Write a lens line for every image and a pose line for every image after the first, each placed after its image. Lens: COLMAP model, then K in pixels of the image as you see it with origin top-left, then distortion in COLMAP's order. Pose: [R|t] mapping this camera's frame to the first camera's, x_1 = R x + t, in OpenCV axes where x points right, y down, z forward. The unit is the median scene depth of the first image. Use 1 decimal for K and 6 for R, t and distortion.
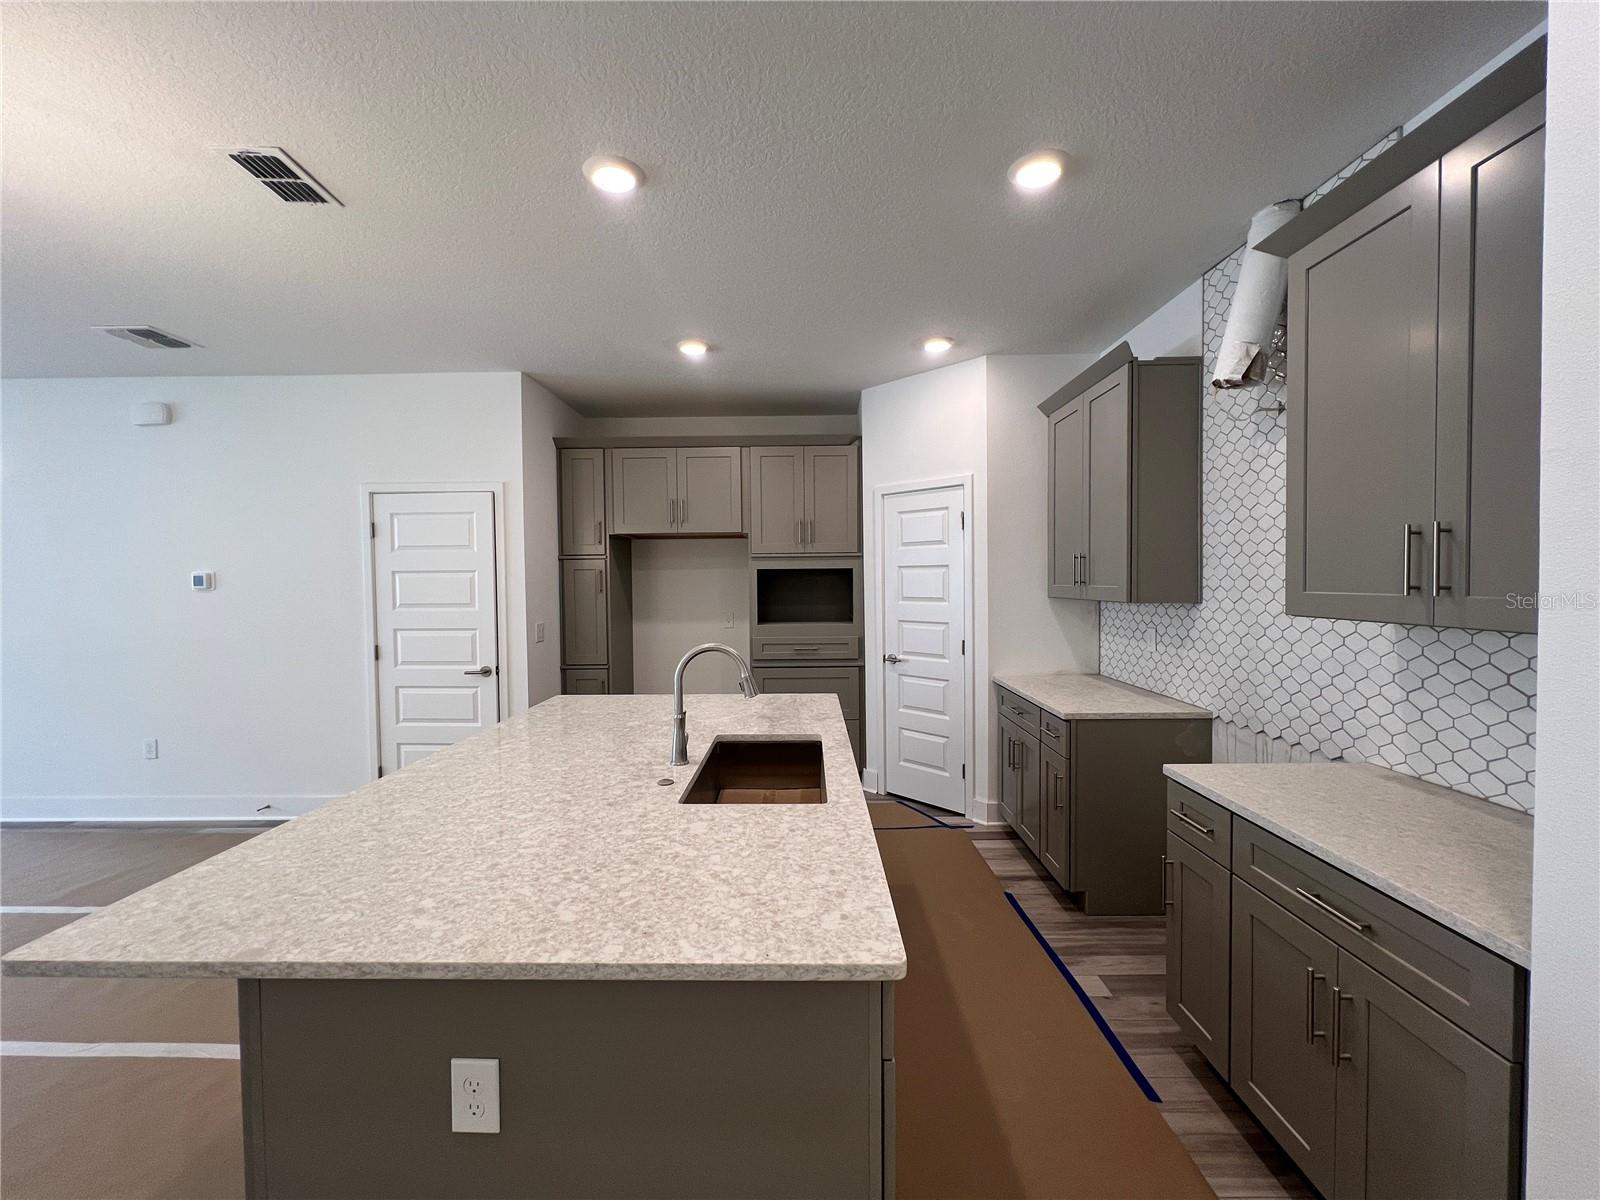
lens RADIAL K [[649.8, 0, 798.3], [0, 649.8, 599.2], [0, 0, 1]] dist [0.000129, 0.000727]
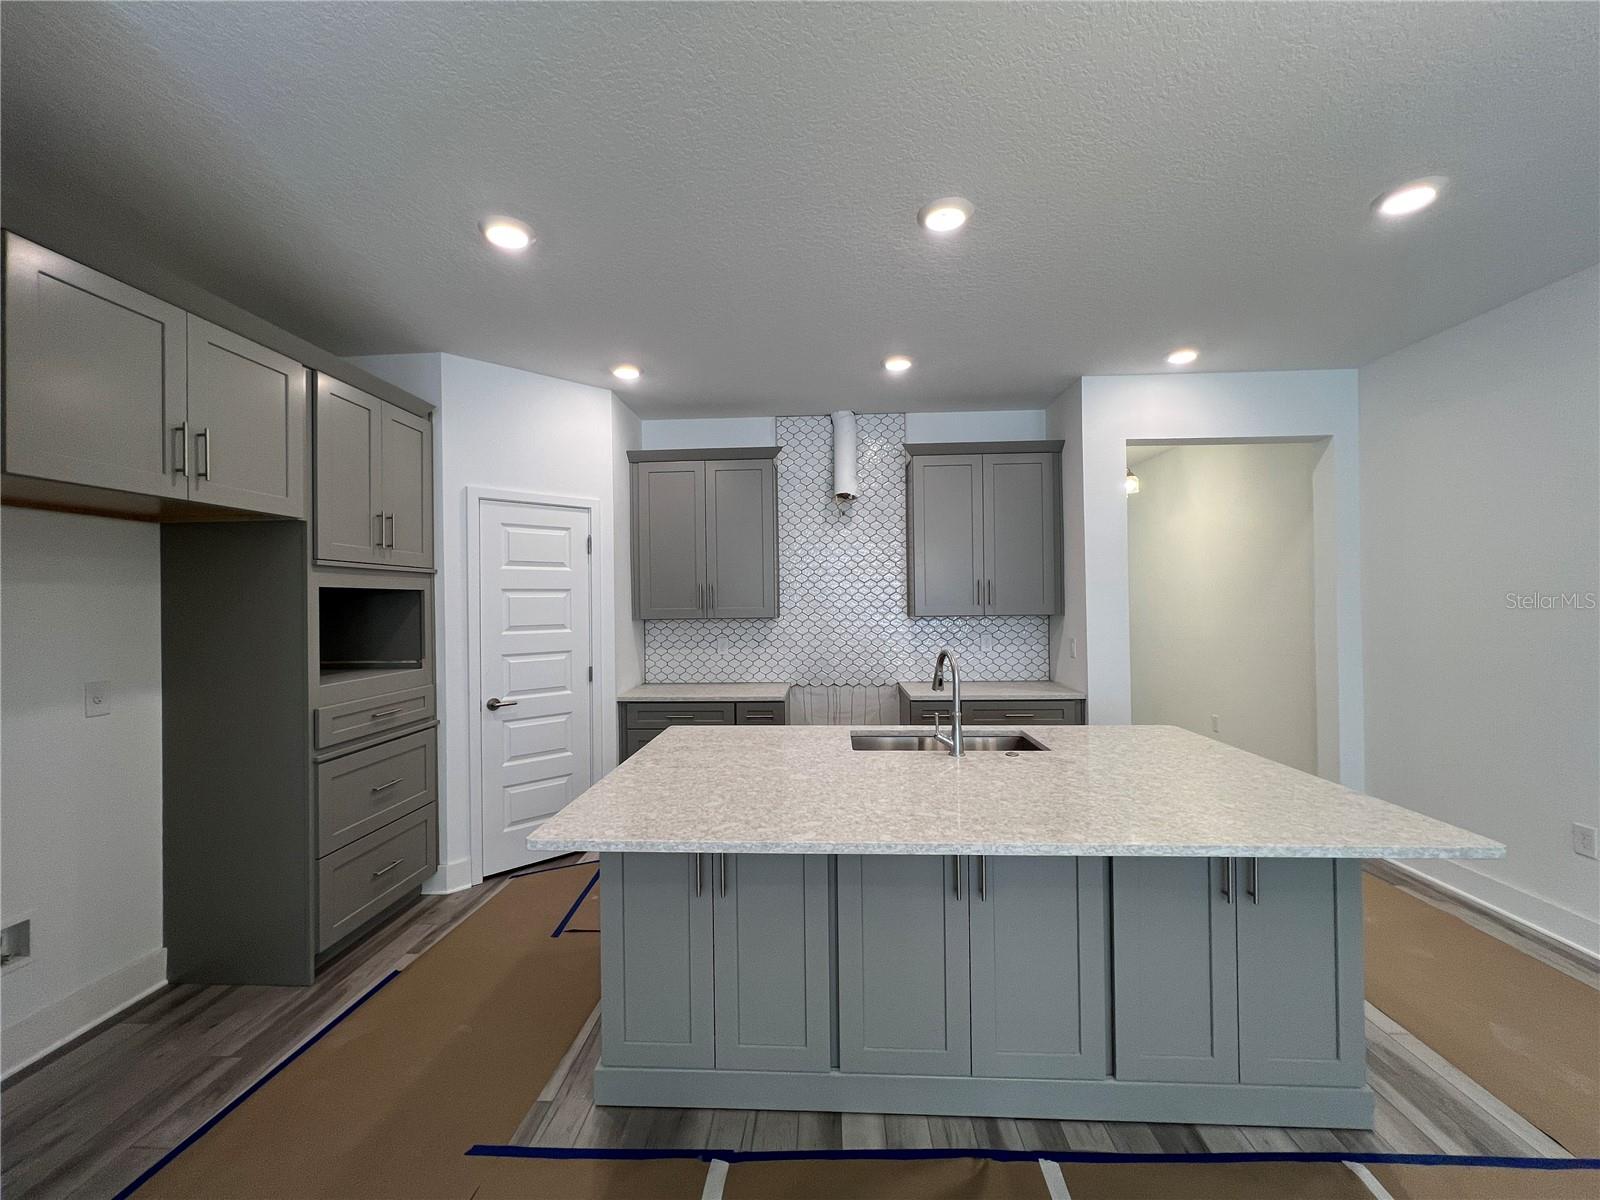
lens RADIAL K [[645.3, 0, 800.7], [0, 645.3, 600.4], [0, 0, 1]] dist [0.000721, 0.001451]
pose [[0.023448, 0.010262, 0.999672, -0.984129], [0.044772, 0.998933, -0.011304, -0.015332], [-0.998722, 0.045022, 0.022963, 0.912435]]
